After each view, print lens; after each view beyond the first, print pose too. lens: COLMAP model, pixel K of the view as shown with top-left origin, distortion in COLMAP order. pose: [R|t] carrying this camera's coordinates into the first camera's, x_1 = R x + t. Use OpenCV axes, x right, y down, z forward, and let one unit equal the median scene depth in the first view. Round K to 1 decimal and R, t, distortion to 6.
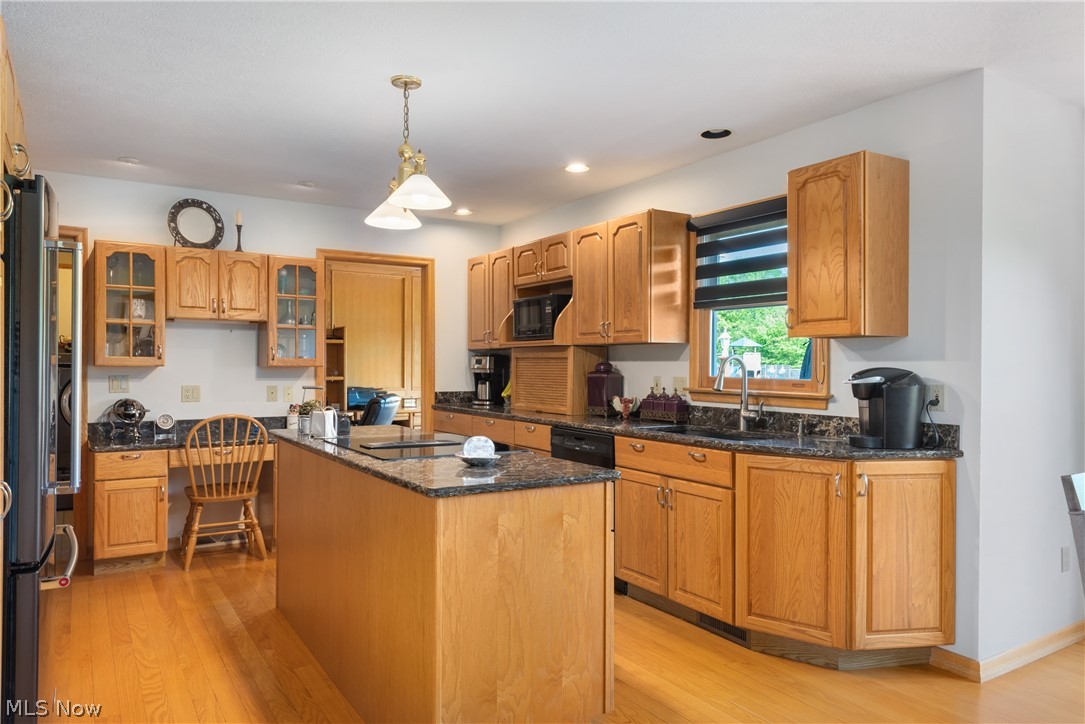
lens RADIAL K [[725.7, 0, 542.5], [0, 725.7, 362.0], [0, 0, 1]] dist [0.005637, 0.001849]
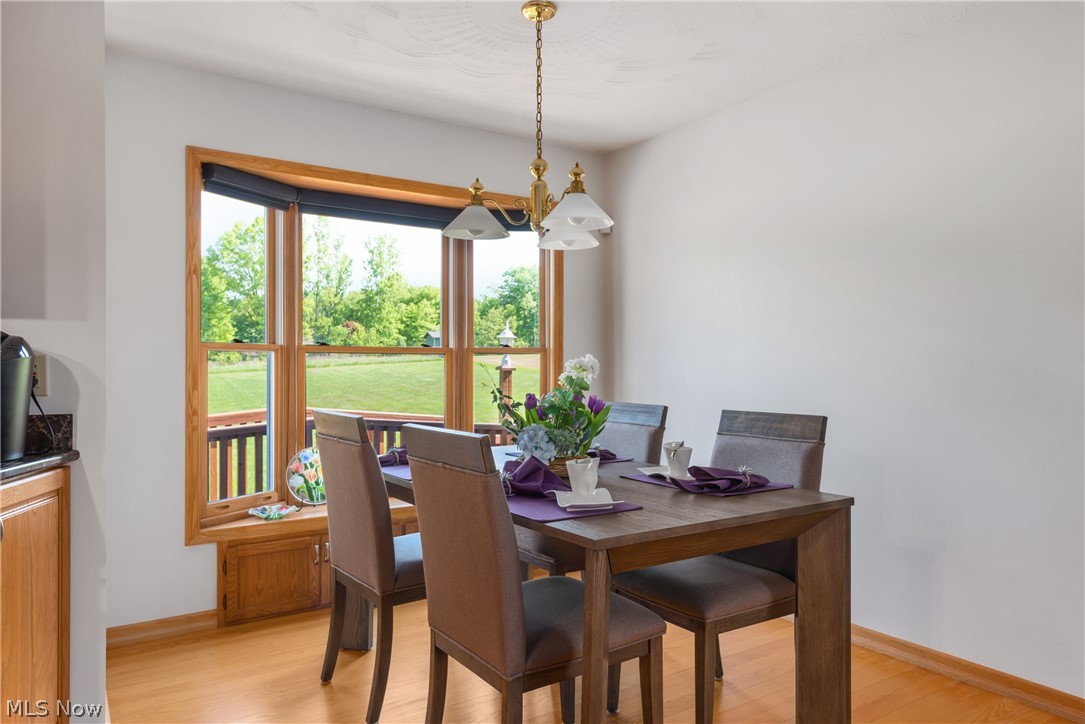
lens RADIAL K [[725.7, 0, 542.5], [0, 725.7, 362.0], [0, 0, 1]] dist [0.005637, 0.001849]
pose [[-0.037964, -0.000588, 0.999279, -0.096395], [-0.004268, 0.999991, 0.000427, 0.025774], [-0.999270, -0.004249, -0.037966, 0.421835]]
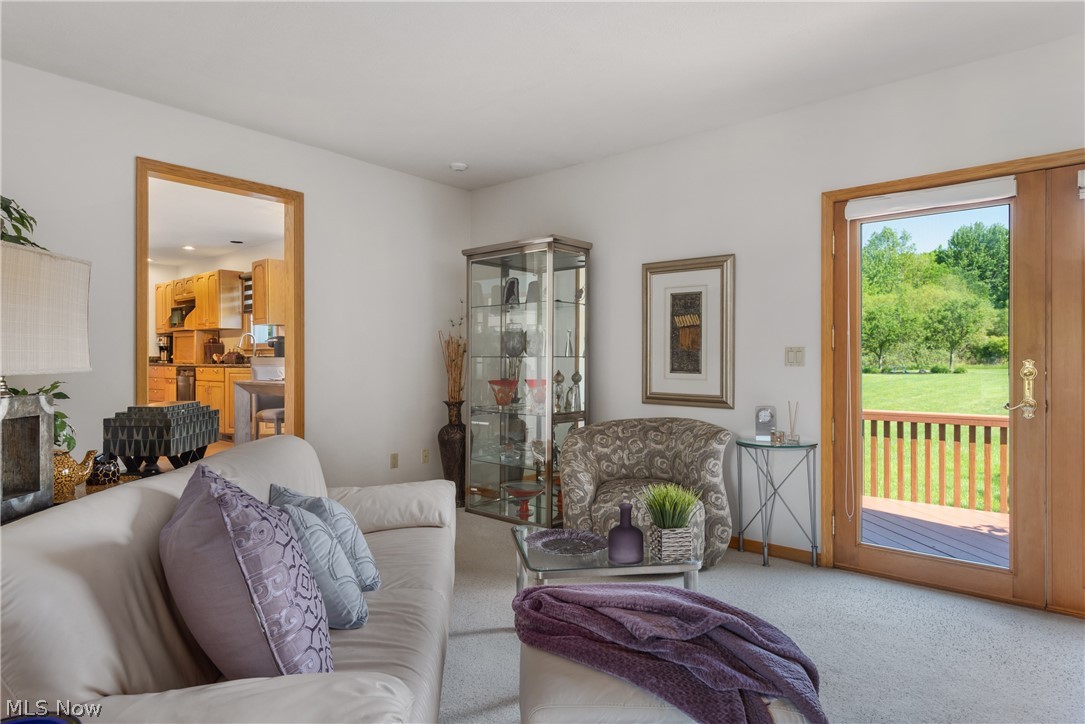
lens RADIAL K [[647.6, 0, 542.5], [0, 647.6, 362.0], [0, 0, 1]] dist [0.000533, 0.000086]
pose [[0.960228, -0.005447, 0.279164, 0.553939], [0.003875, 0.999973, 0.006182, 0.071056], [-0.279190, -0.004855, 0.960224, -1.237837]]
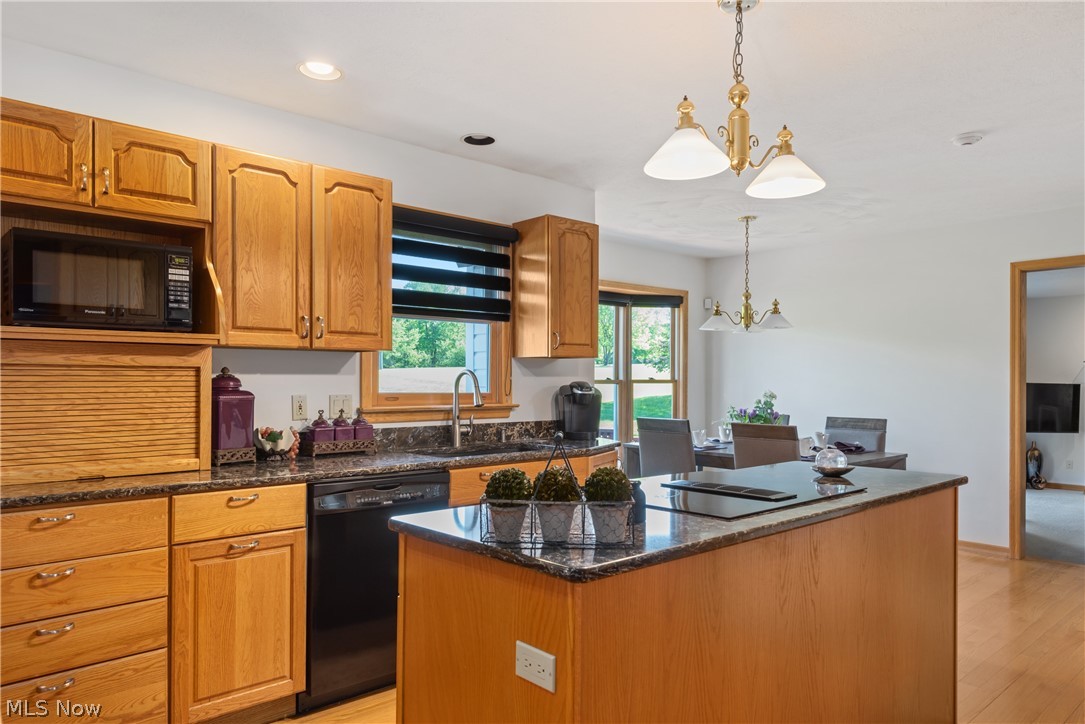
lens RADIAL K [[712.7, 0, 541.7], [0, 712.7, 377.9], [0, 0, 1]] dist [0.003252, 0.000640]
pose [[-0.172711, -0.005714, 0.984956, -0.644106], [-0.009104, 0.999950, 0.004205, -0.003165], [-0.984930, -0.008241, -0.172755, 0.981229]]
